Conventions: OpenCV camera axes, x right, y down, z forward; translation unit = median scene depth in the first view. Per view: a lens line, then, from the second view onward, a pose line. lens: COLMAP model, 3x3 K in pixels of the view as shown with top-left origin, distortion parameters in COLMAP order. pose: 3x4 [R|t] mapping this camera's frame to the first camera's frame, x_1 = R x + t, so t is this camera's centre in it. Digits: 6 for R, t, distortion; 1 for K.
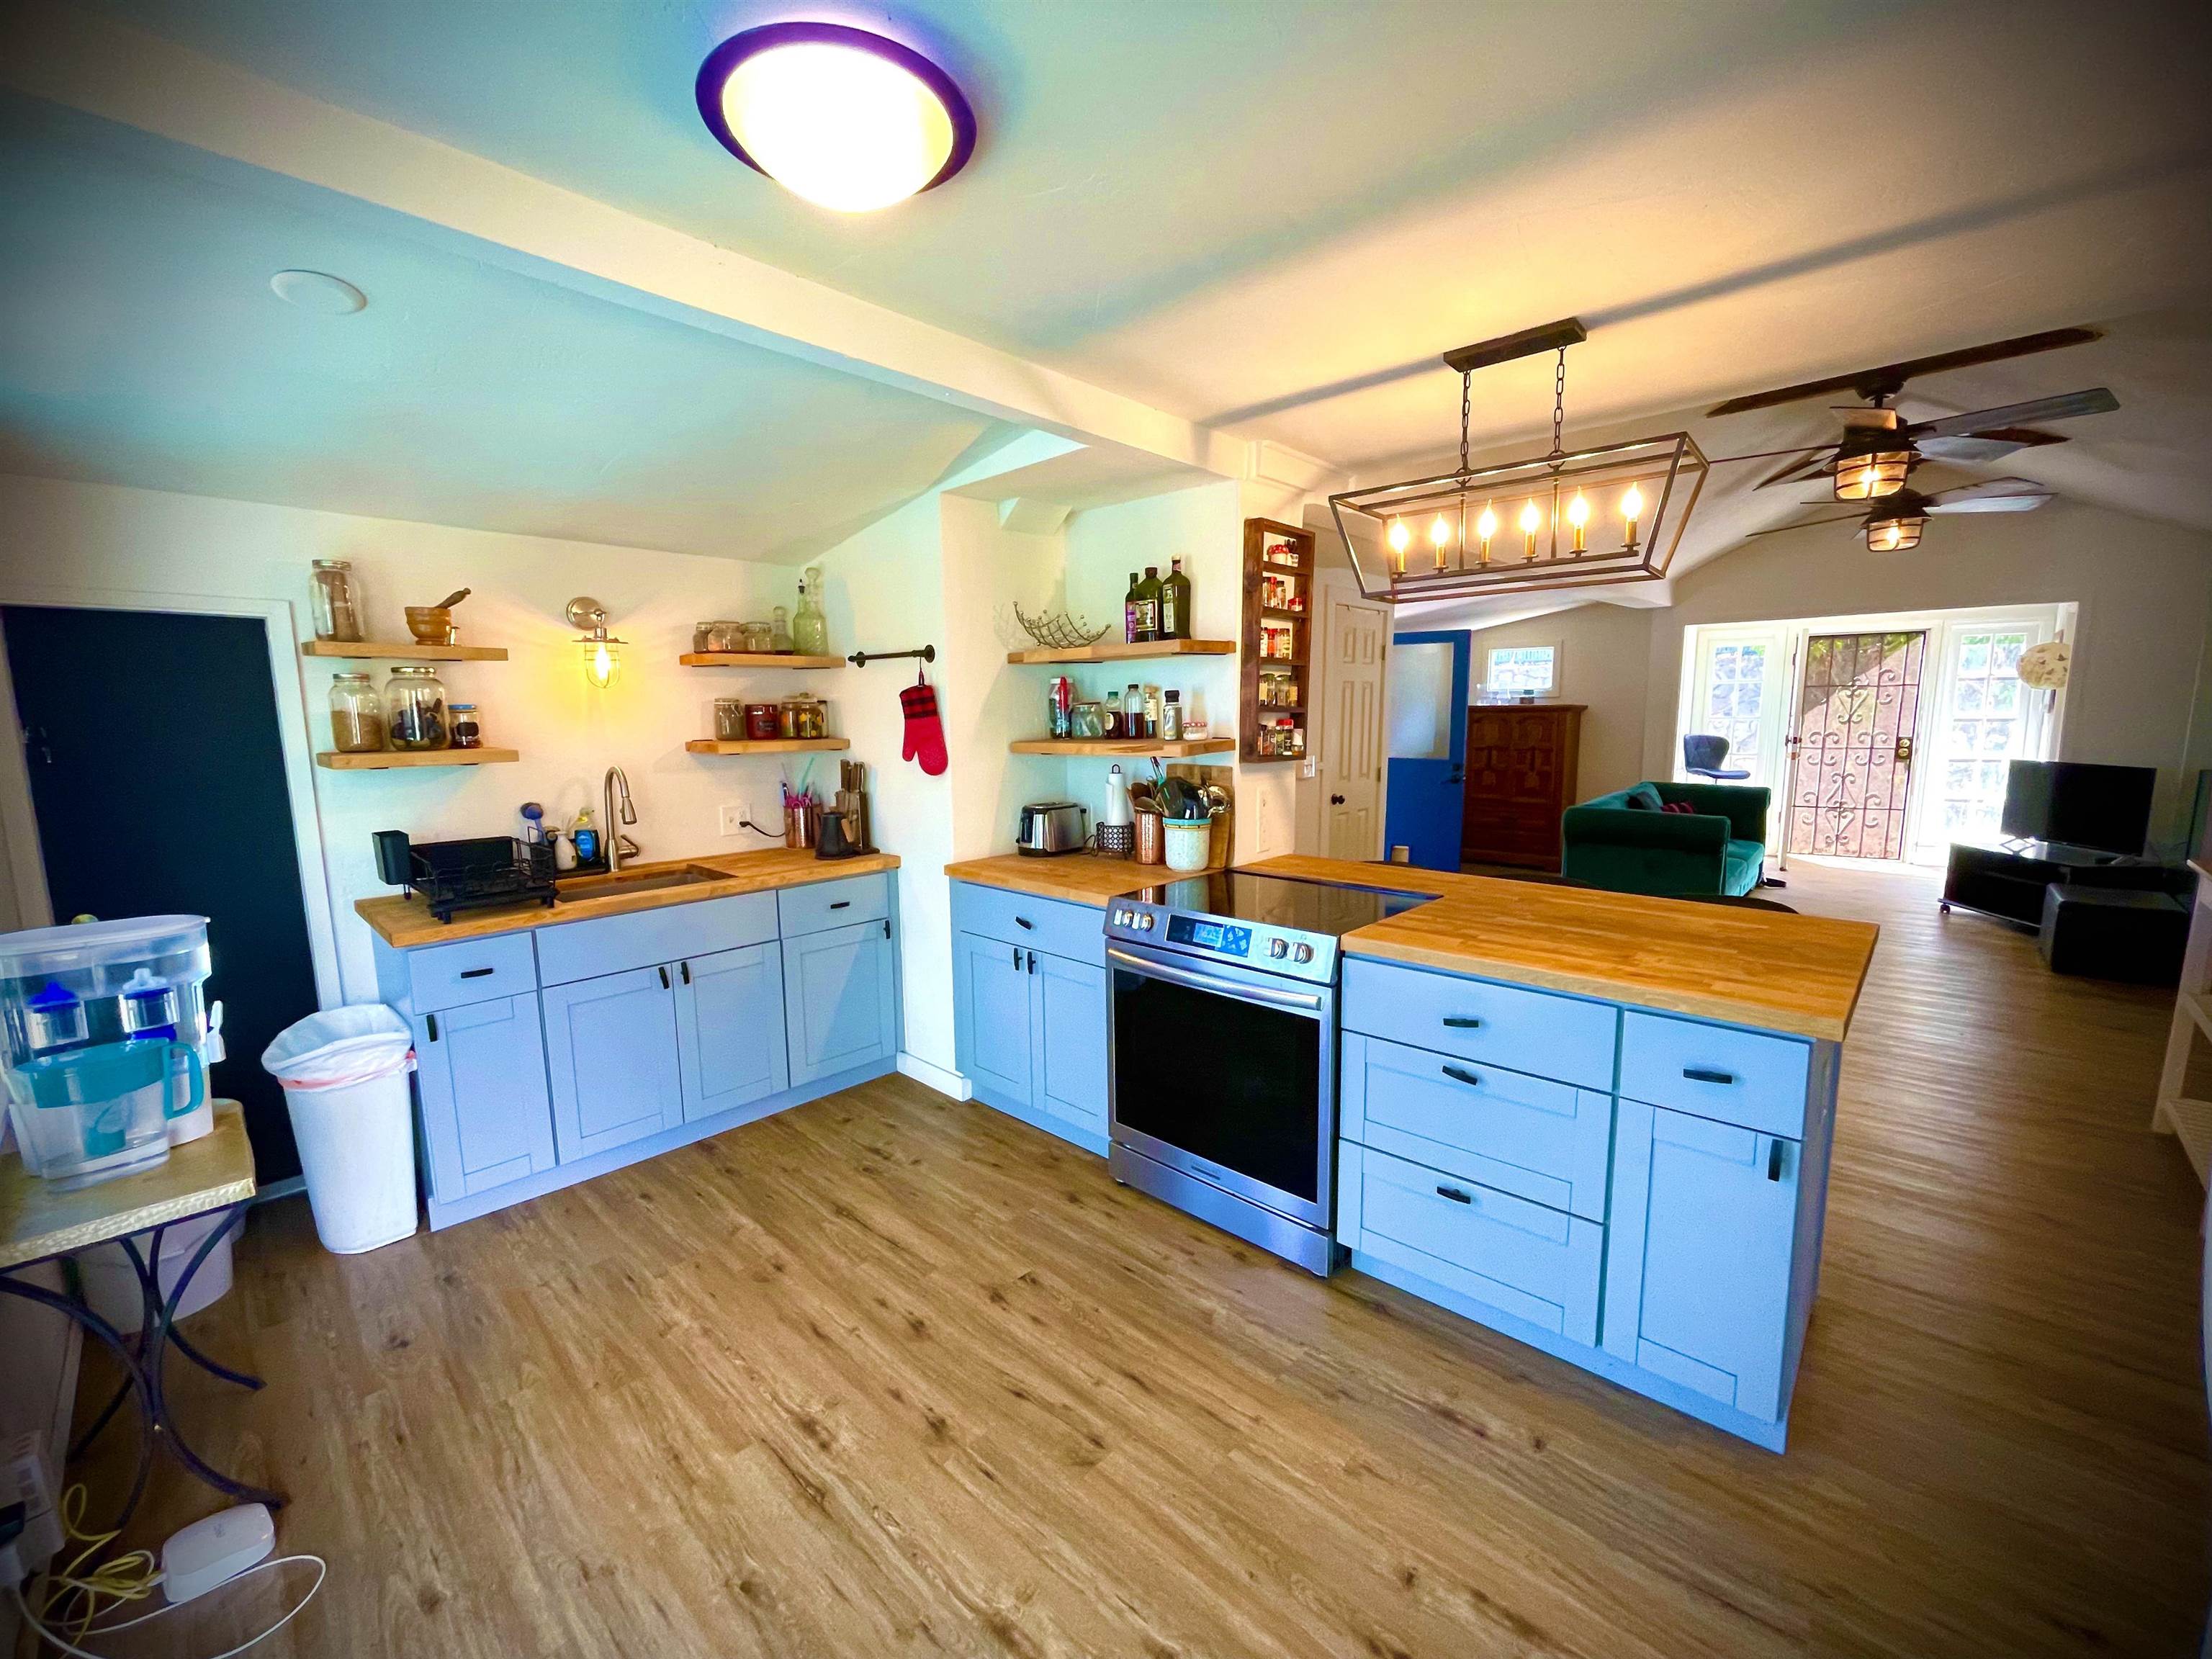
lens RADIAL K [[895.0, 0, 1100.2], [0, 895.0, 827.8], [0, 0, 1]] dist [-0.000358, 0.000855]
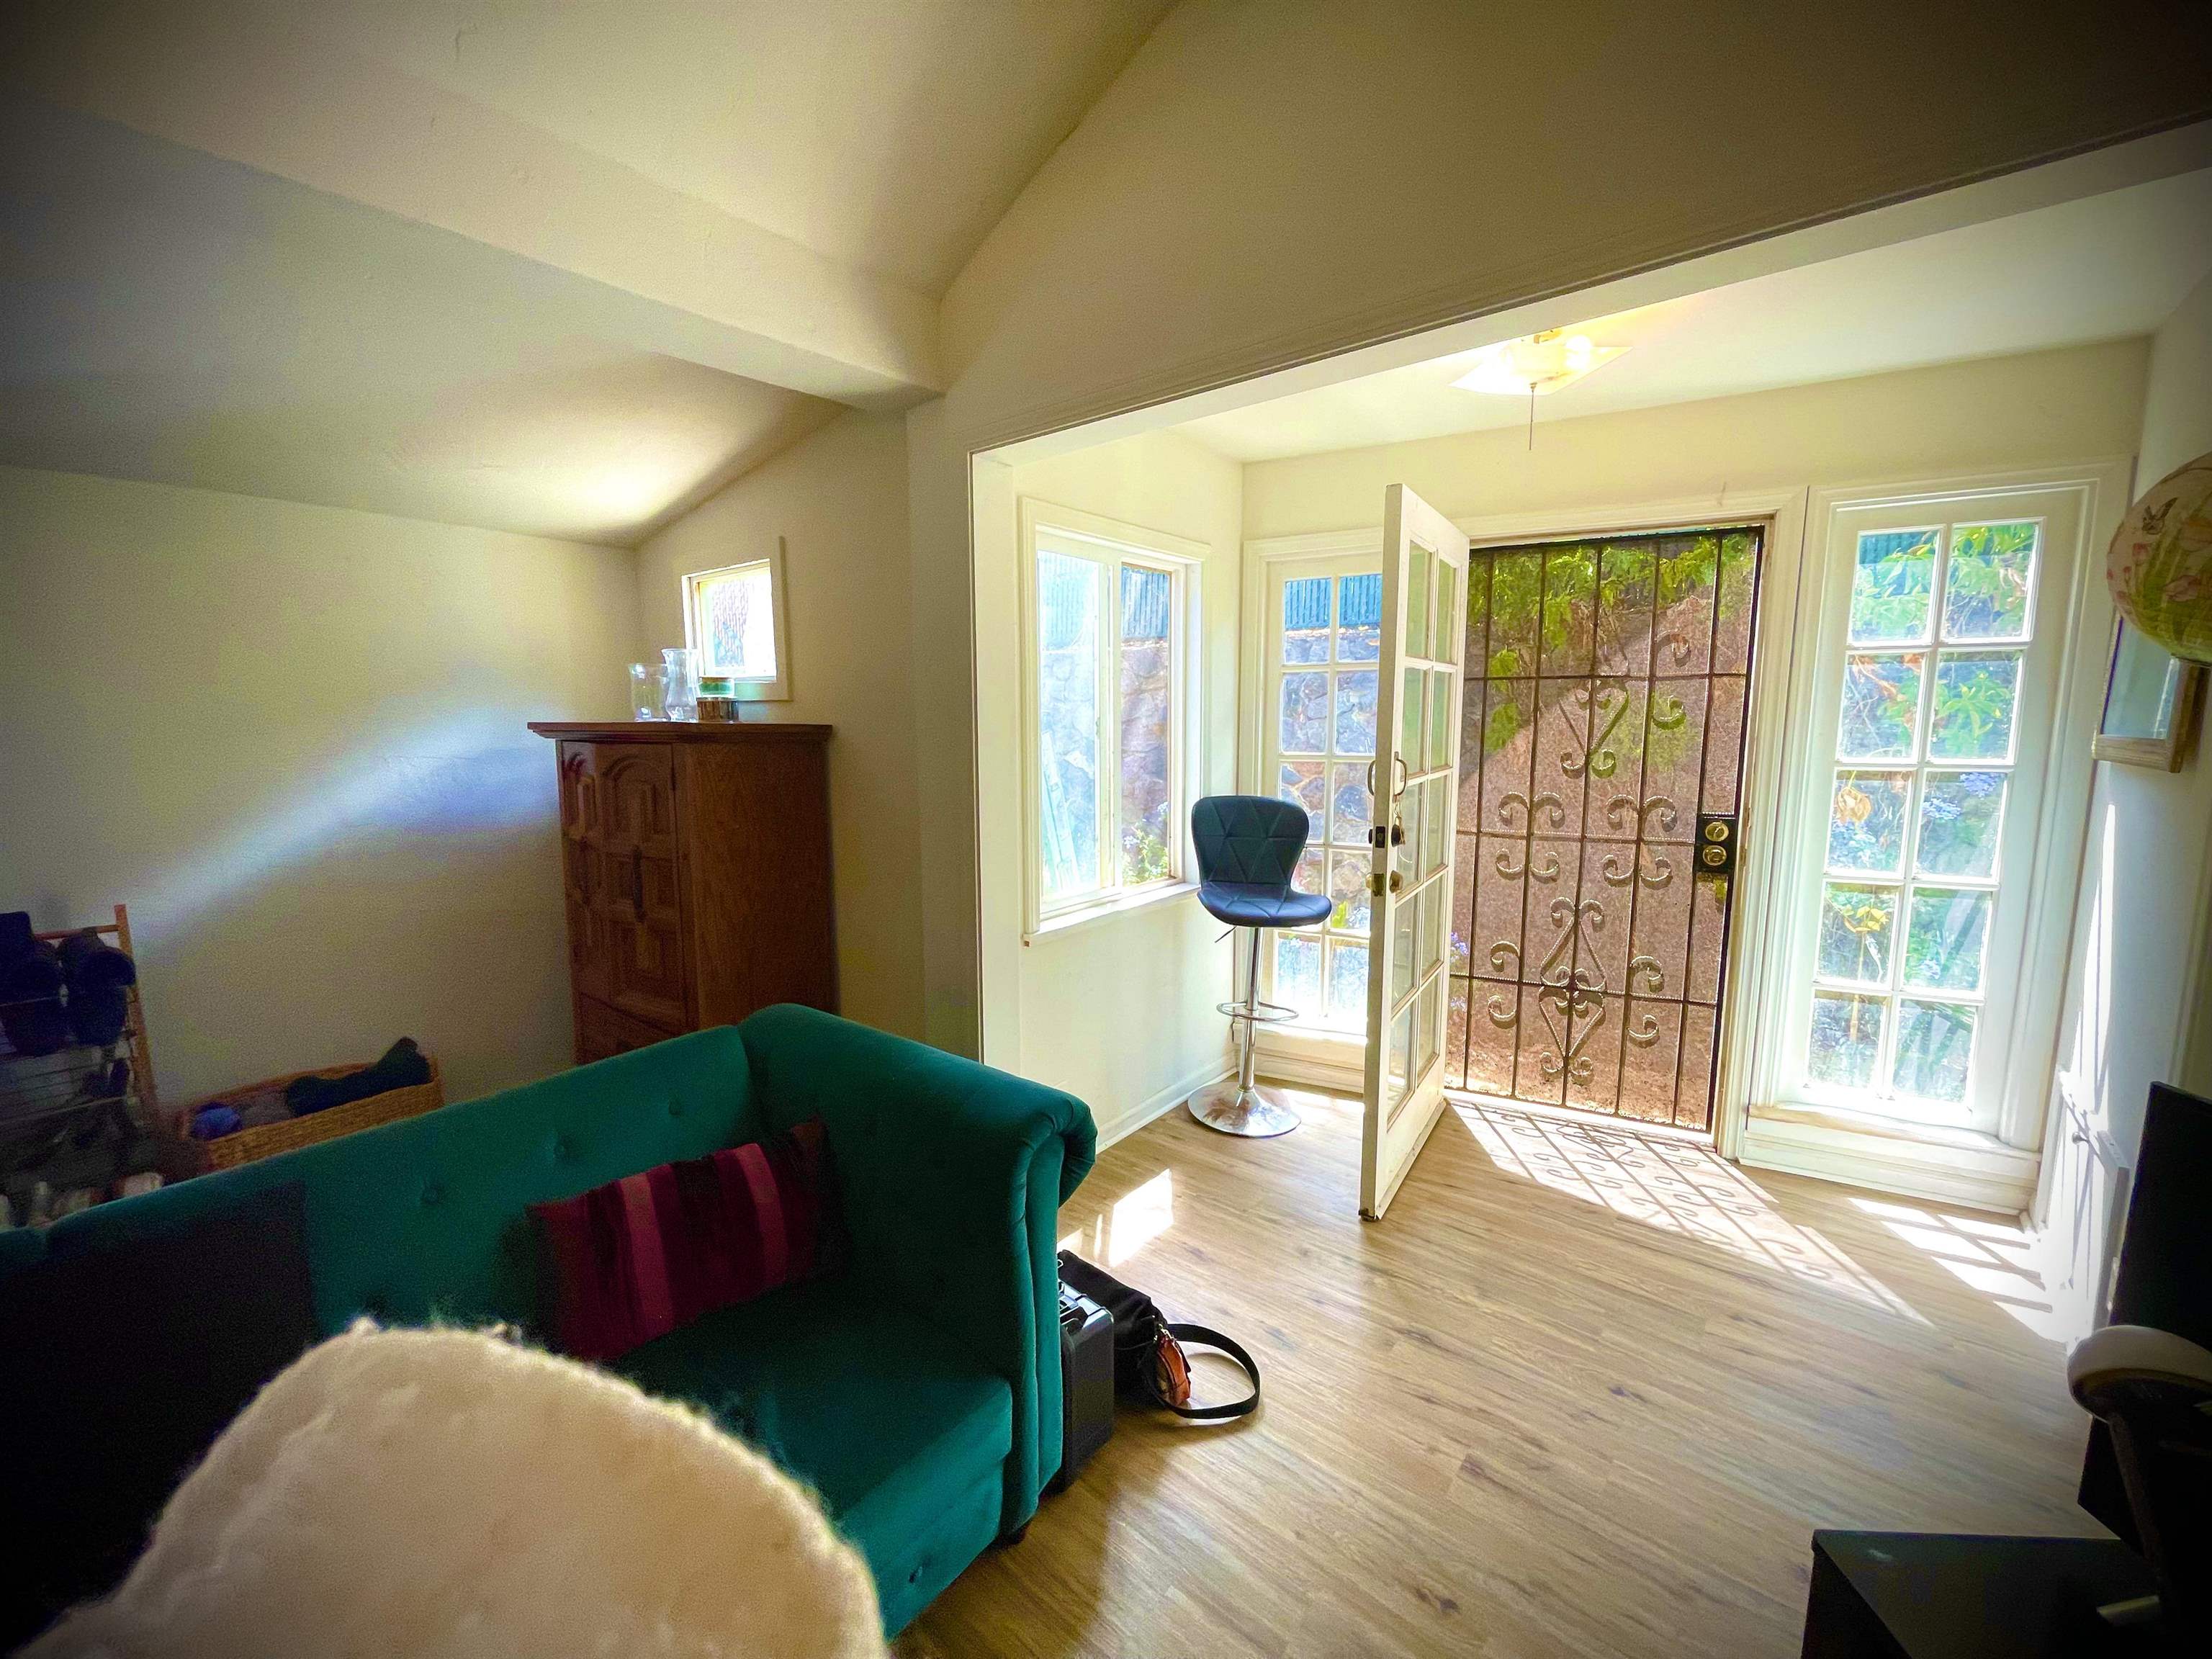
lens RADIAL K [[895.0, 0, 1107.0], [0, 895.0, 822.9], [0, 0, 1]] dist [-0.000358, 0.000855]
pose [[0.997213, 0.000201, 0.074600, 1.588266], [0.000522, 0.999953, -0.009669, -0.245477], [-0.074599, 0.009681, 0.997167, 1.664739]]
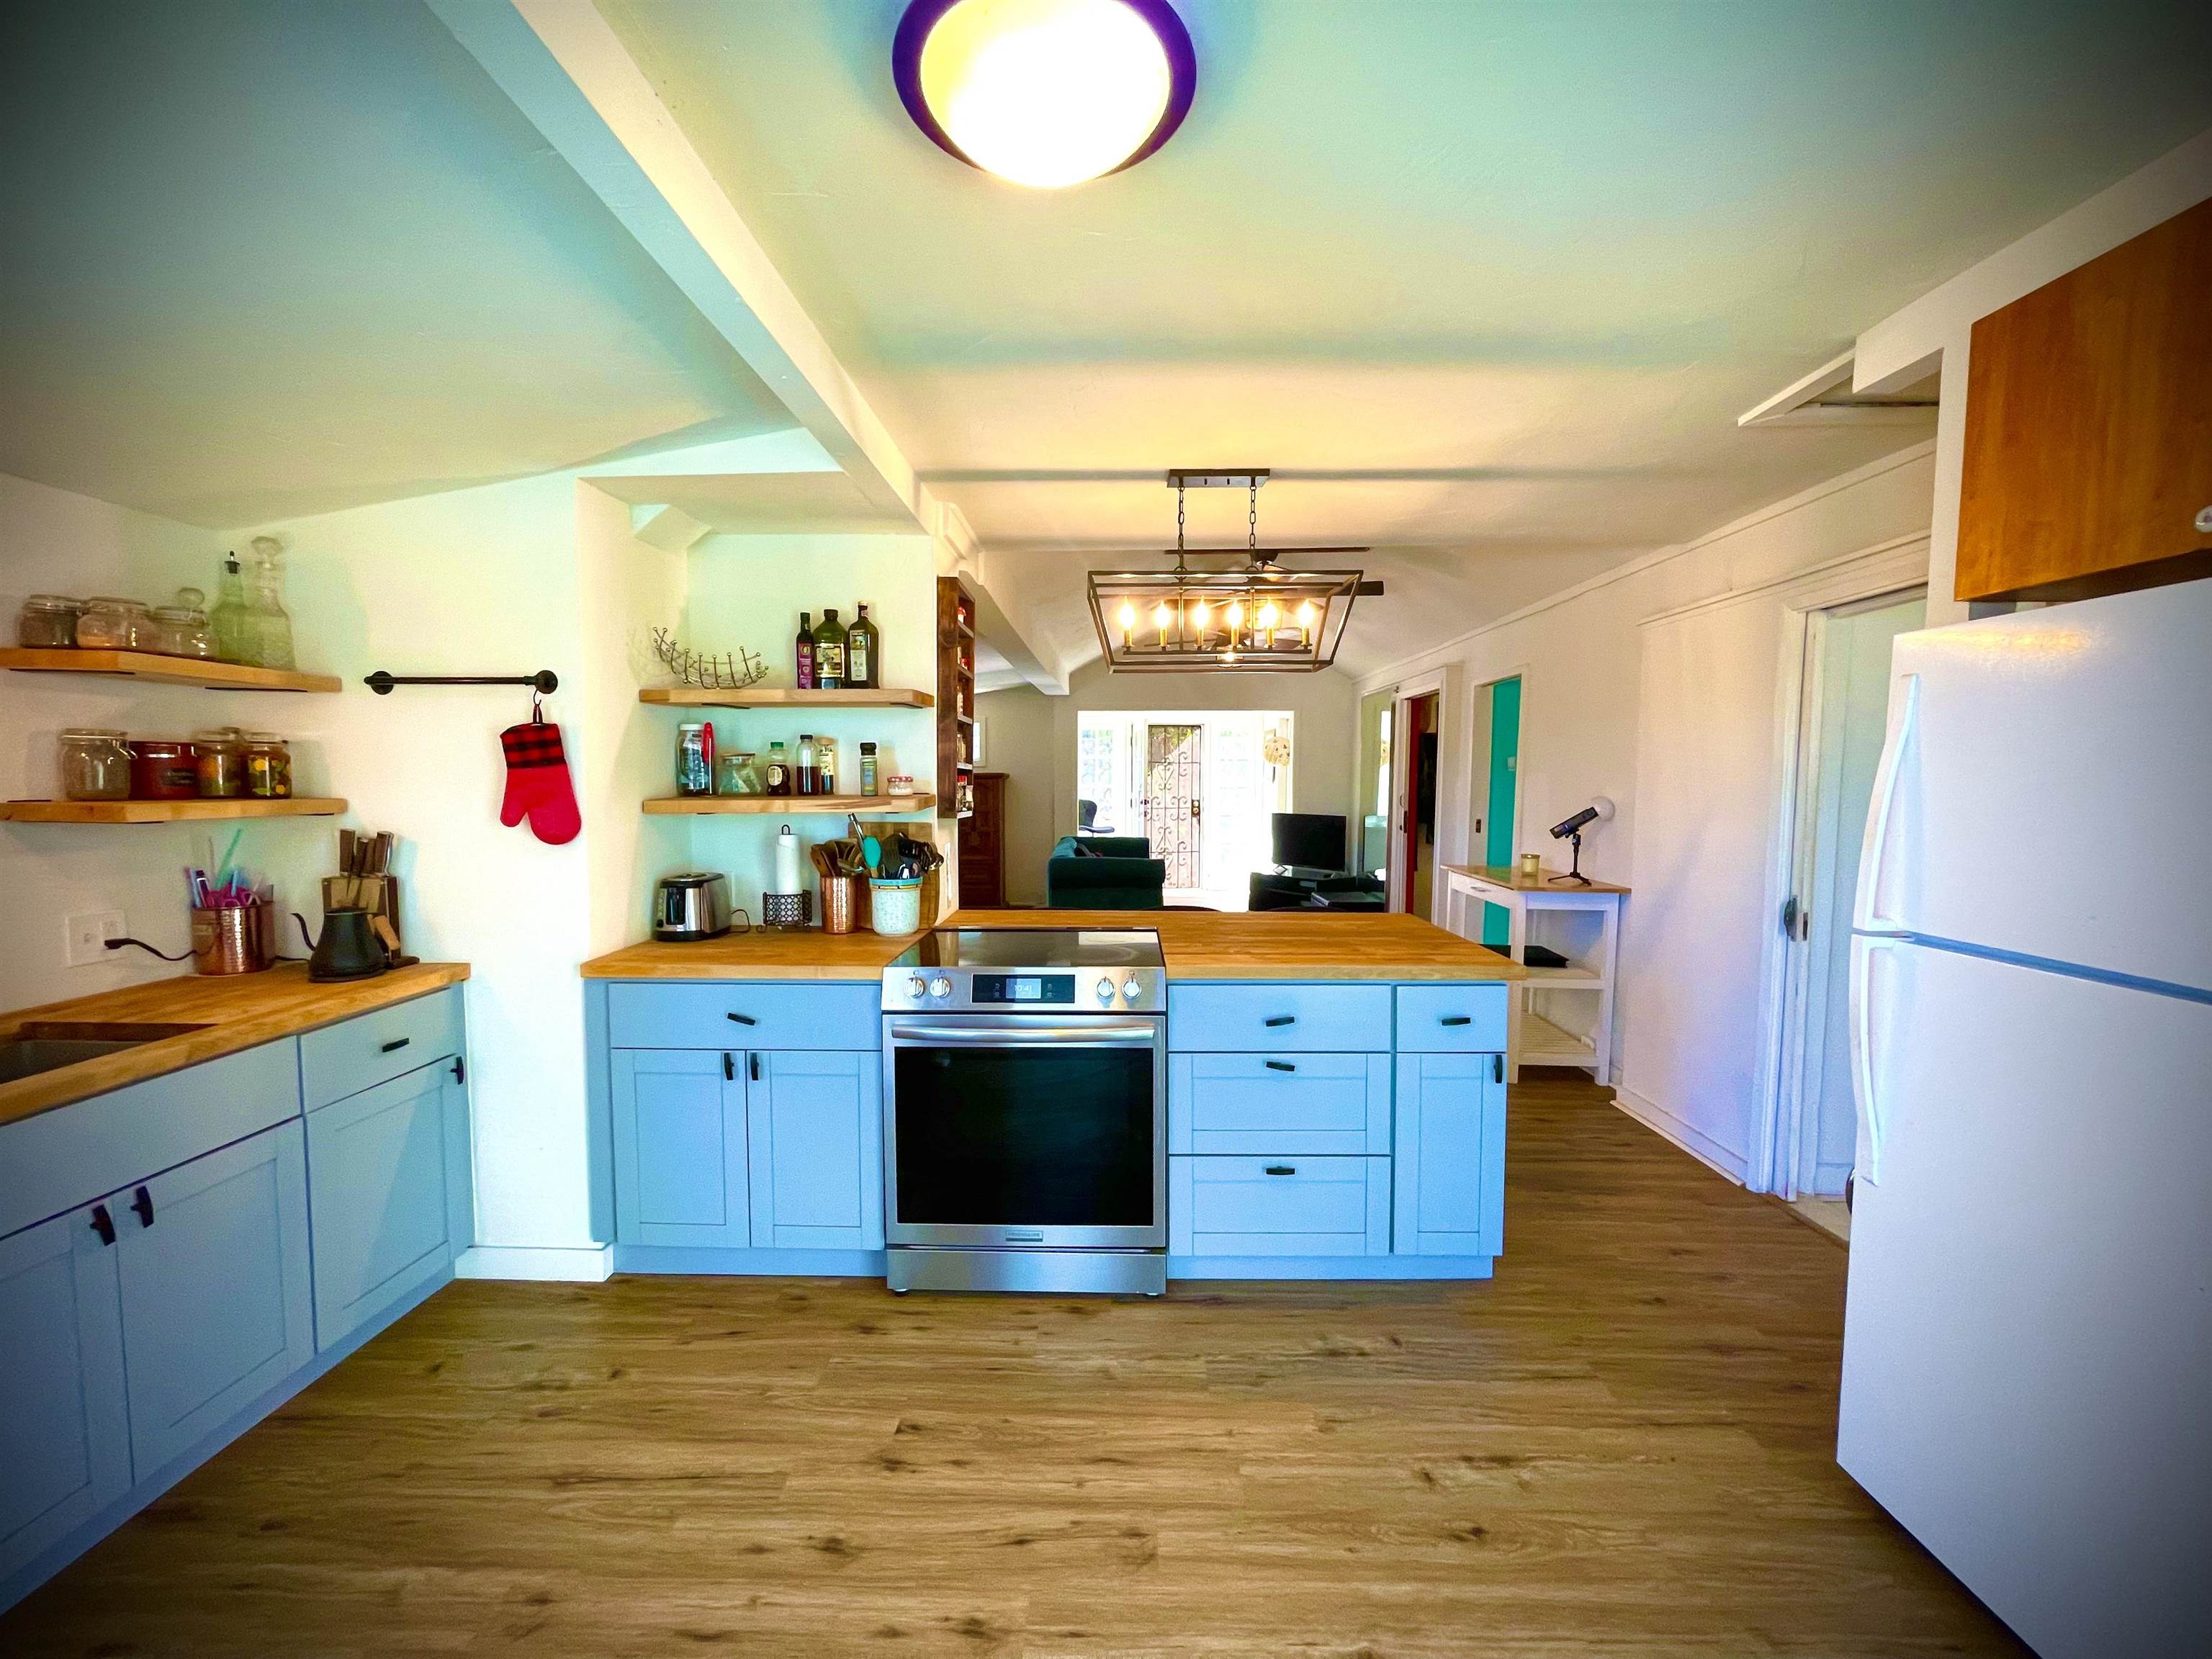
lens RADIAL K [[895.0, 0, 1101.2], [0, 895.0, 828.9], [0, 0, 1]] dist [-0.000358, 0.000855]
pose [[0.746923, -0.025724, 0.664413, -0.363590], [0.077053, 0.995868, -0.048066, -0.000823], [-0.660431, 0.087097, 0.745818, 0.154070]]
